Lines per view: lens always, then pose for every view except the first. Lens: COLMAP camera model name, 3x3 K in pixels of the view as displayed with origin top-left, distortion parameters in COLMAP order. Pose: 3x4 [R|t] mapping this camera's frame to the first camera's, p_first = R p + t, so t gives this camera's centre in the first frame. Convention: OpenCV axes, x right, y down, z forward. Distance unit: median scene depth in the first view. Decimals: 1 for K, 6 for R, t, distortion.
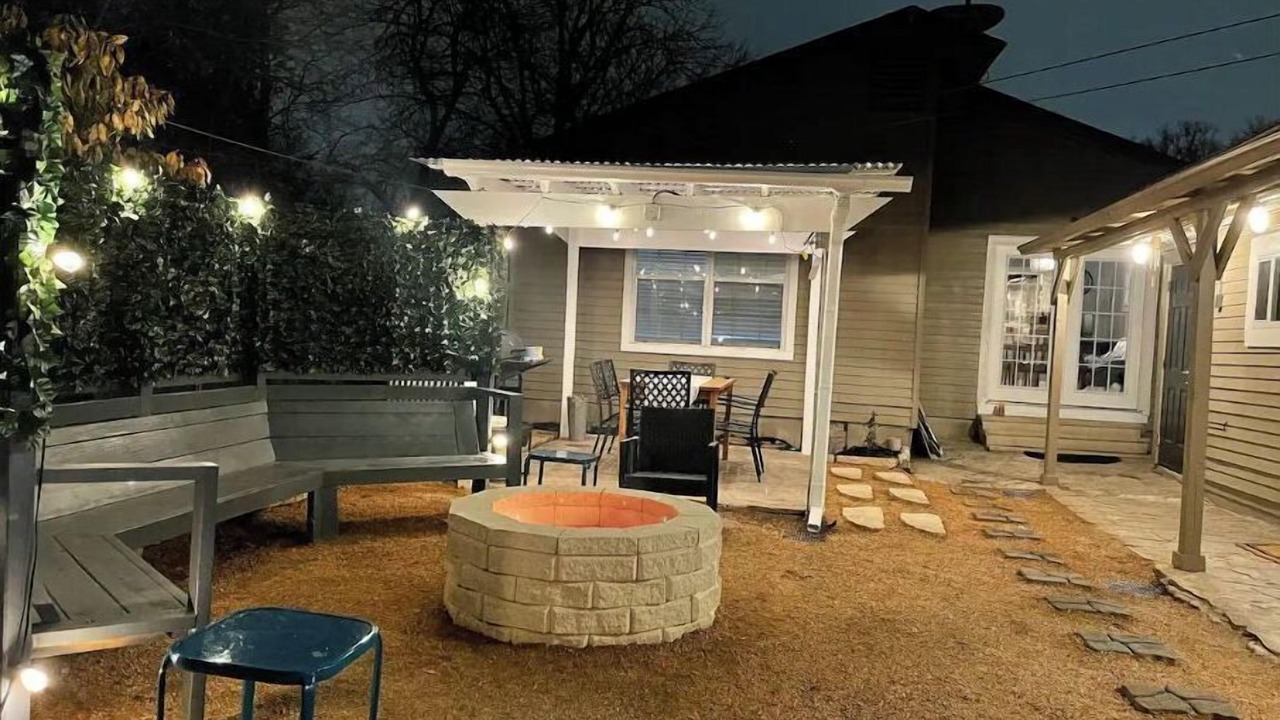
lens RADIAL K [[969.1, 0, 640.0], [0, 969.1, 360.0], [0, 0, 1]] dist [0.037088, -0.000812]
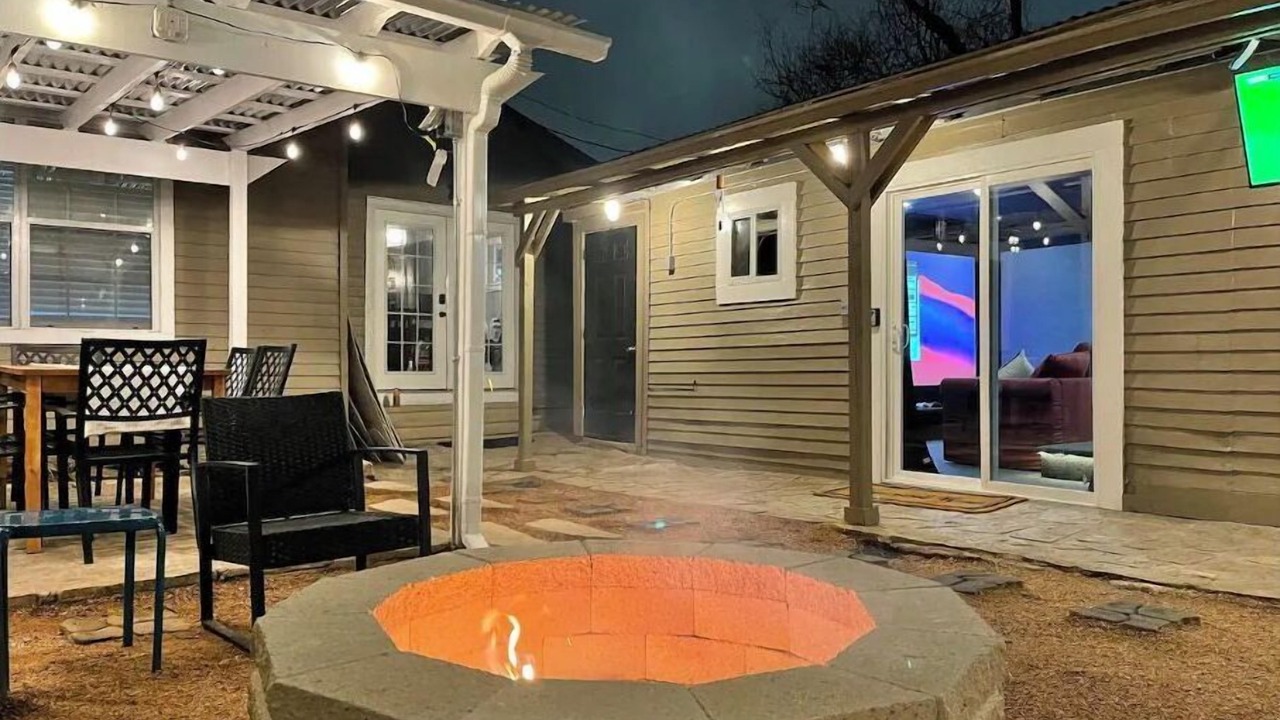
lens RADIAL K [[969.1, 0, 640.0], [0, 969.1, 360.0], [0, 0, 1]] dist [0.037088, -0.000812]
pose [[0.673829, -0.046530, 0.737421, -0.172968], [0.056284, 0.998348, 0.011563, 0.027398], [-0.736741, 0.033714, 0.675334, 0.381825]]
